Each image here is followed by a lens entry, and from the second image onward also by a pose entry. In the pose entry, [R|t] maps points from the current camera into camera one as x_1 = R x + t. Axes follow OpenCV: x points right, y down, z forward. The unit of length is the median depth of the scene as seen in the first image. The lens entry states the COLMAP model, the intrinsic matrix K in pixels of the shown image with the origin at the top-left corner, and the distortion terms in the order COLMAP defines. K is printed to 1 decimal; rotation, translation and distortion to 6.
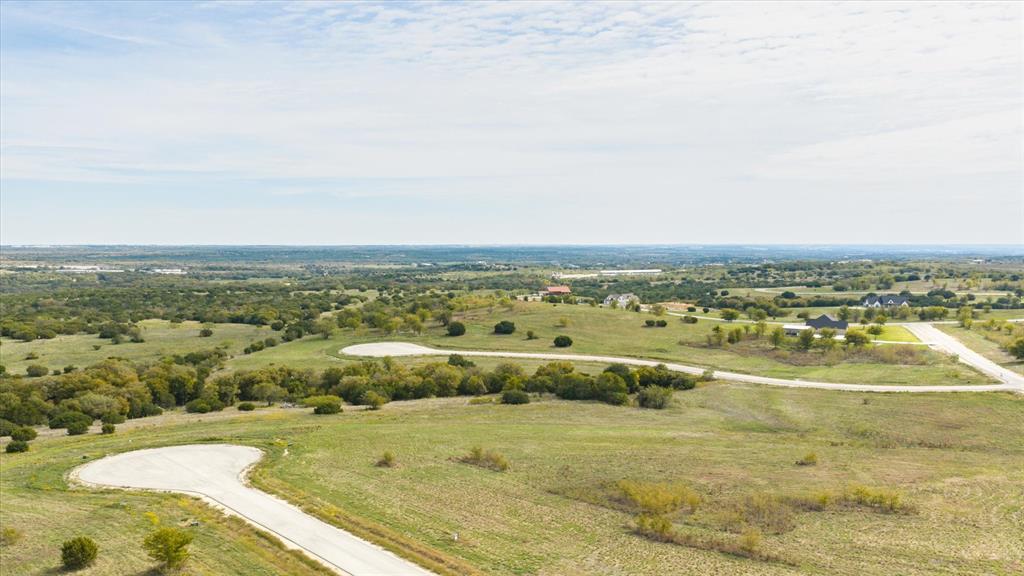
lens RADIAL K [[849.2, 0, 510.3], [0, 849.2, 272.4], [0, 0, 1]] dist [0.003312, -0.007198]
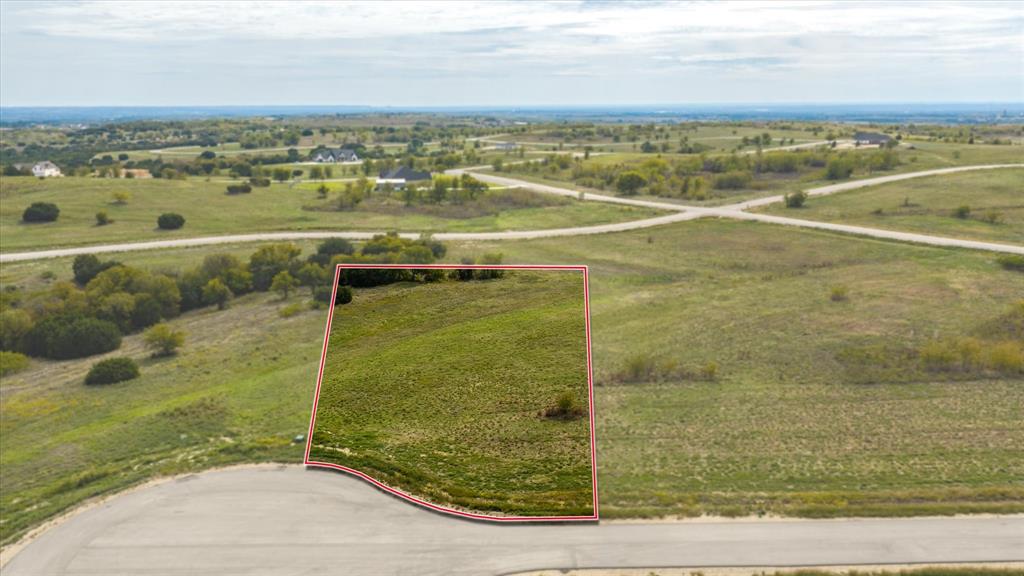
lens RADIAL K [[848.5, 0, 514.4], [0, 848.5, 291.1], [0, 0, 1]] dist [0.024719, -0.047235]
pose [[0.667427, -0.163627, 0.726476, -0.291354], [0.030562, 0.980758, 0.192822, 0.008717], [-0.744048, -0.106491, 0.659585, 0.305101]]
